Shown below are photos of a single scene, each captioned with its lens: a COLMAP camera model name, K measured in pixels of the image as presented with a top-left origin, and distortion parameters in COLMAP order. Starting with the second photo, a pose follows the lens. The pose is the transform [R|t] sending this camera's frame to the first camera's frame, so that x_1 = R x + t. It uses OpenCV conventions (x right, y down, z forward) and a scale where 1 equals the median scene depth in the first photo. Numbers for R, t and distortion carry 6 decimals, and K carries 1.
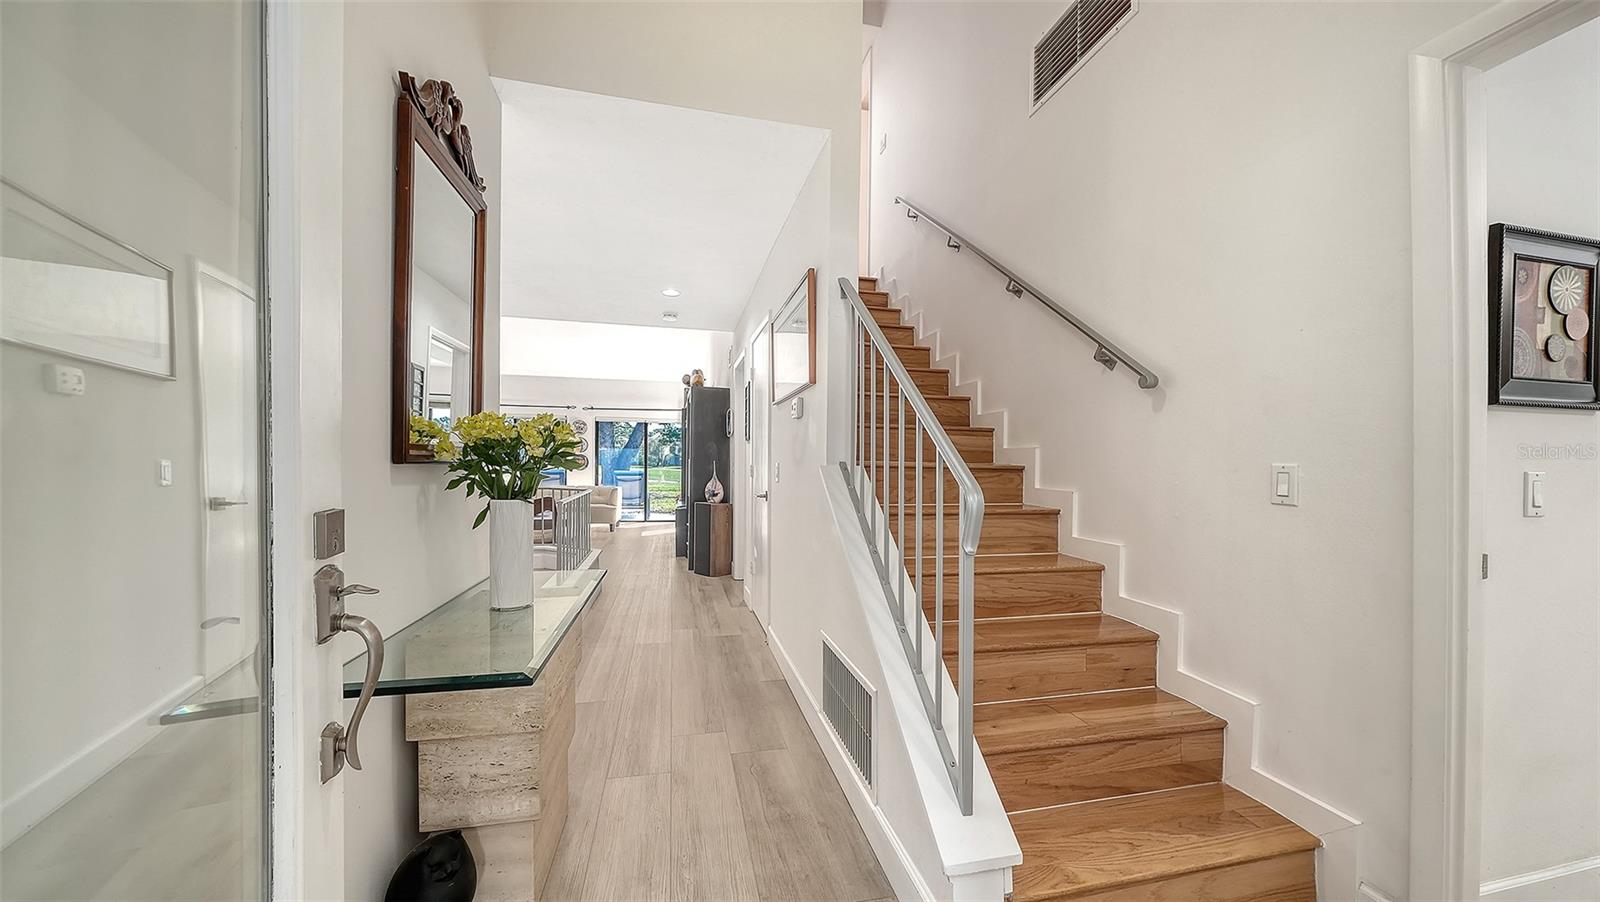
lens RADIAL K [[573.5, 0, 814.5], [0, 573.5, 466.4], [0, 0, 1]] dist [-0.013486, -0.000807]
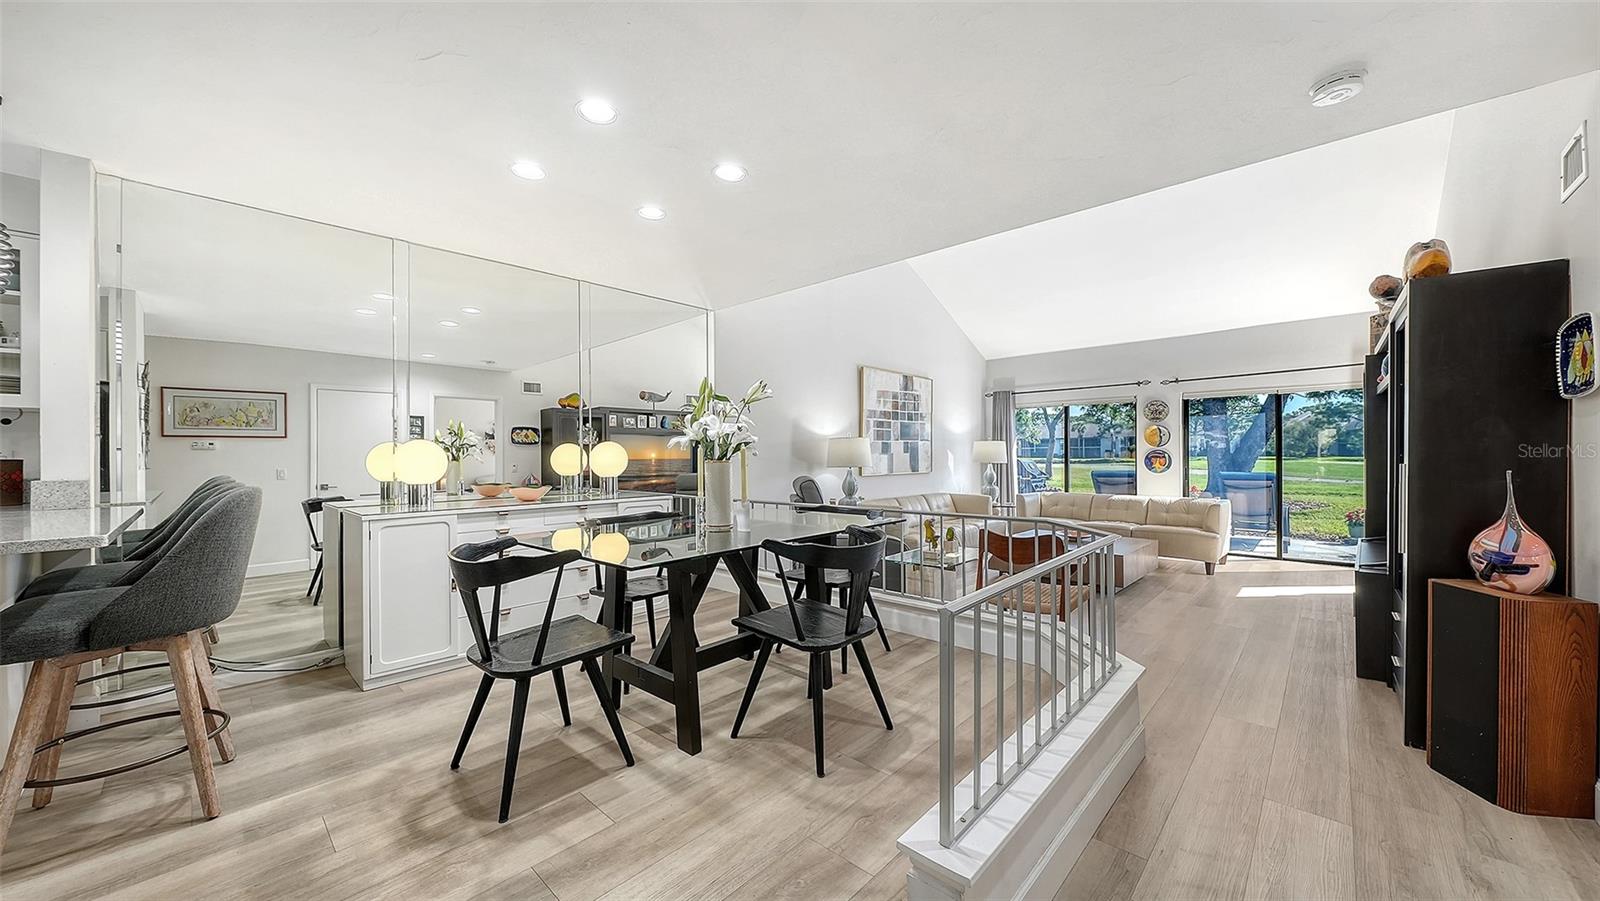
lens RADIAL K [[577.4, 0, 784.7], [0, 577.4, 456.3], [0, 0, 1]] dist [-0.002861, -0.000580]
pose [[0.536573, -0.015705, -0.843708, -0.066624], [0.012708, 0.999864, -0.010530, -0.011463], [0.843758, -0.005071, 0.536700, 0.252372]]
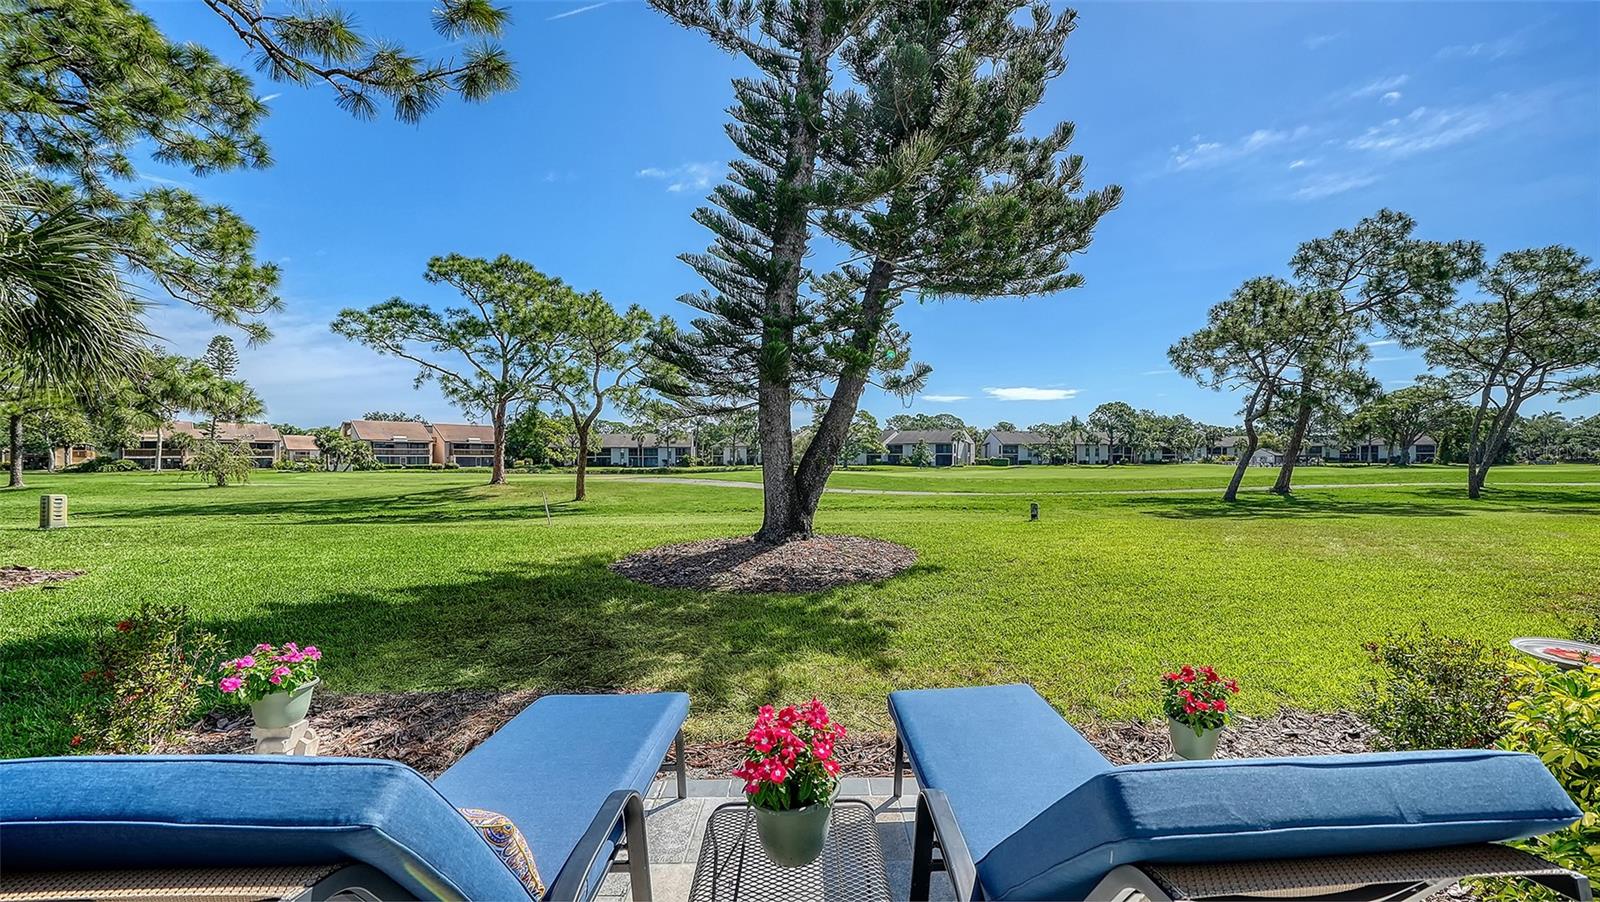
lens RADIAL K [[573.5, 0, 823.6], [0, 573.5, 441.7], [0, 0, 1]] dist [-0.013486, -0.000807]
pose [[0.974573, -0.024867, -0.222686, -0.420821], [0.016924, 0.999153, -0.037504, -0.030973], [0.223430, 0.032781, 0.974169, 1.063745]]
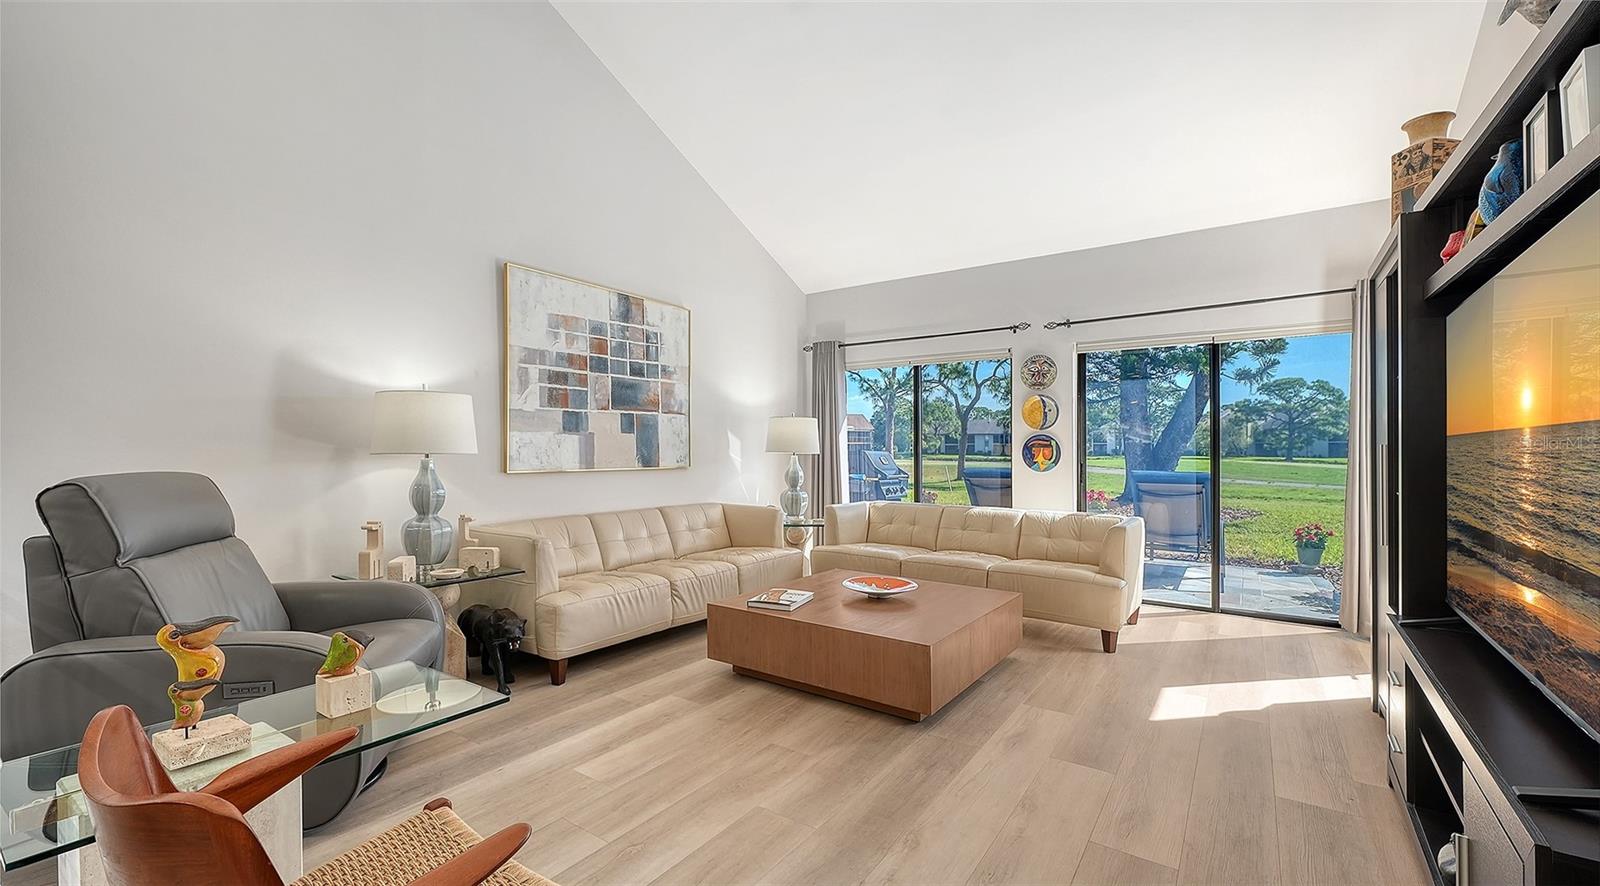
lens RADIAL K [[674.2, 0, 789.7], [0, 674.2, 443.9], [0, 0, 1]] dist [0.002266, 0.000414]
pose [[0.667239, -0.018077, -0.744624, -0.160575], [0.003836, 0.999776, -0.020835, -0.003484], [0.744834, 0.011045, 0.667159, 0.527496]]
